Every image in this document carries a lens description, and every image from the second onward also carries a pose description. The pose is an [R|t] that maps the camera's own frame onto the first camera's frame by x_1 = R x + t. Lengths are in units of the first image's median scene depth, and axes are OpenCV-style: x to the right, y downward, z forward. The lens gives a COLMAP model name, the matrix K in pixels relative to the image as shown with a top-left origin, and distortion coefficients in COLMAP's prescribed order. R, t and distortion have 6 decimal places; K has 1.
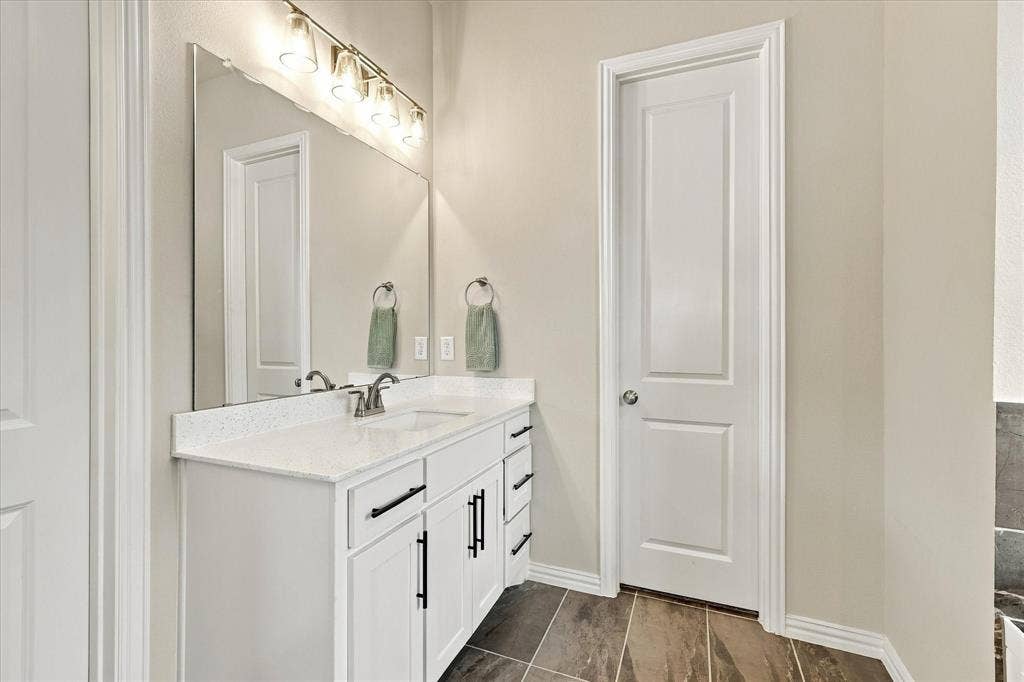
lens RADIAL K [[451.3, 0, 510.9], [0, 451.3, 334.3], [0, 0, 1]] dist [0.005112, -0.000650]
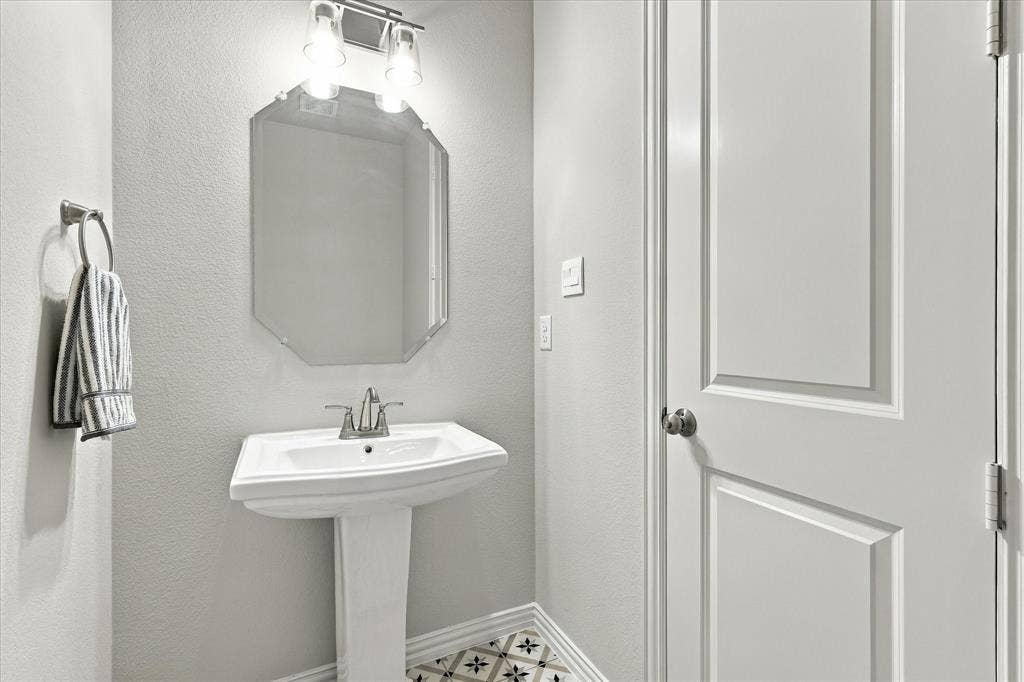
lens RADIAL K [[451.3, 0, 507.8], [0, 451.3, 333.0], [0, 0, 1]] dist [0.005112, -0.000650]
pose [[0.737671, -0.006071, -0.675133, 0.499876], [0.007461, 0.999972, -0.000840, 0.040786], [0.675119, -0.004417, 0.737696, 0.517780]]
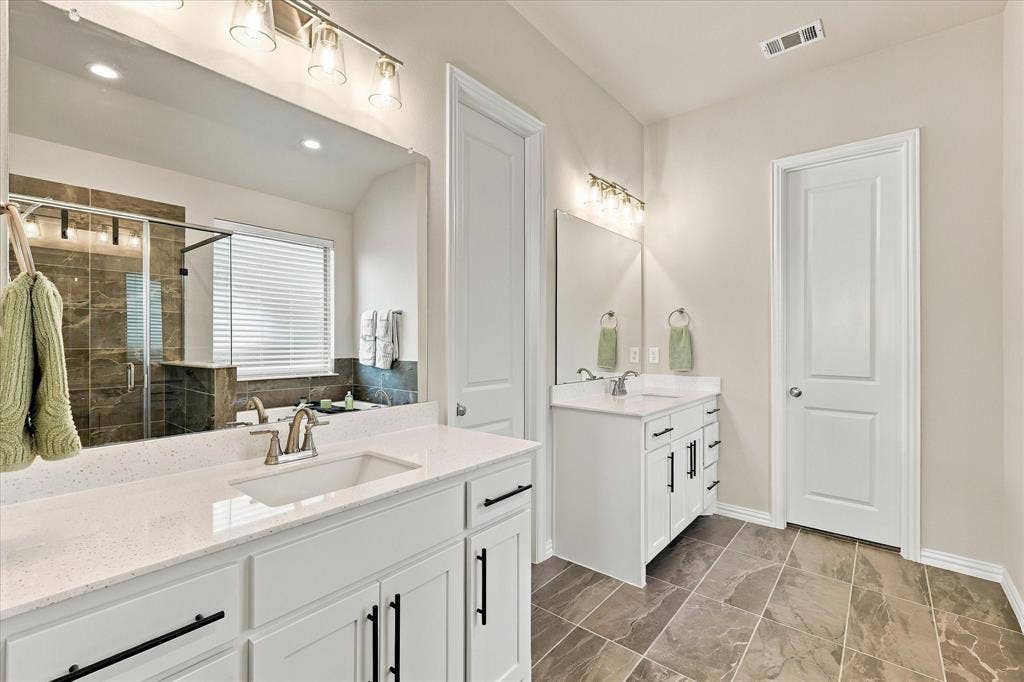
lens RADIAL K [[451.3, 0, 511.9], [0, 451.3, 336.7], [0, 0, 1]] dist [0.005112, -0.000650]
pose [[0.954953, 0.001224, -0.296753, -0.176130], [-0.002796, 0.999984, -0.004873, -0.027232], [0.296743, 0.005483, 0.954942, -0.668103]]
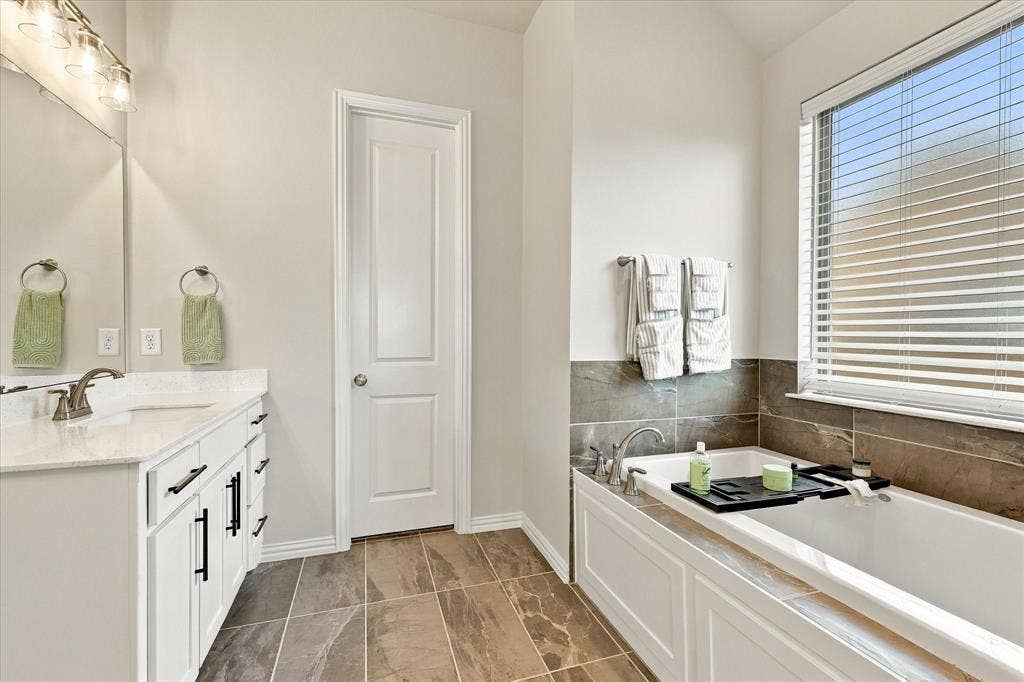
lens RADIAL K [[451.3, 0, 517.7], [0, 451.3, 335.0], [0, 0, 1]] dist [0.005112, -0.000650]
pose [[0.755552, -0.003113, 0.655081, -0.214757], [-0.002774, 0.999965, 0.007951, 0.011048], [-0.655082, -0.007825, 0.755517, -0.182254]]
